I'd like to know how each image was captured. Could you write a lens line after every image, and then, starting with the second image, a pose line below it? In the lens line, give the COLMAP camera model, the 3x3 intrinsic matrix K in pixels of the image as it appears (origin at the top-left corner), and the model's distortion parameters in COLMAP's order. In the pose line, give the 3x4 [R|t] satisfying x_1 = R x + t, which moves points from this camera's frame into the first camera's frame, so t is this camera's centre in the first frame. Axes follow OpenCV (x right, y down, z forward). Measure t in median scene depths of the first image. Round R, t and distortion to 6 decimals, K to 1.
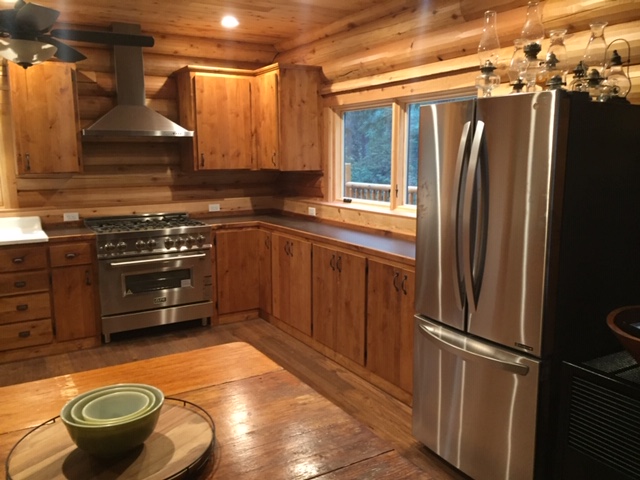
lens RADIAL K [[551.6, 0, 320.0], [0, 551.6, 240.0], [0, 0, 1]] dist [0.087996, -0.129478]
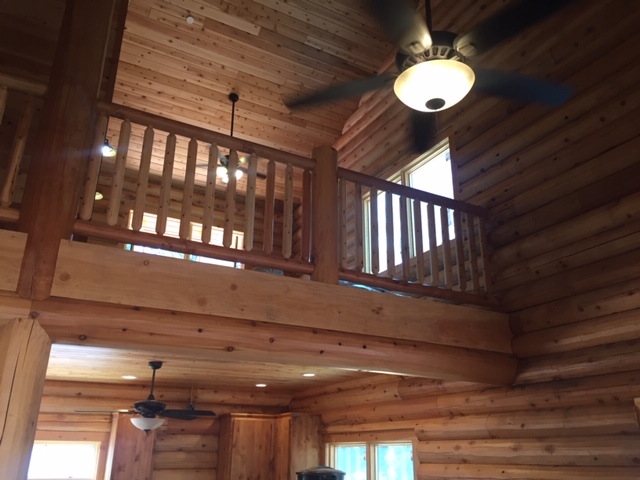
lens RADIAL K [[551.6, 0, 320.0], [0, 551.6, 240.0], [0, 0, 1]] dist [0.087996, -0.129478]
pose [[0.999065, -0.000245, -0.043227, 0.068152], [-0.021442, 0.865485, -0.500476, 0.025081], [0.037535, 0.500936, 0.864670, -0.532443]]
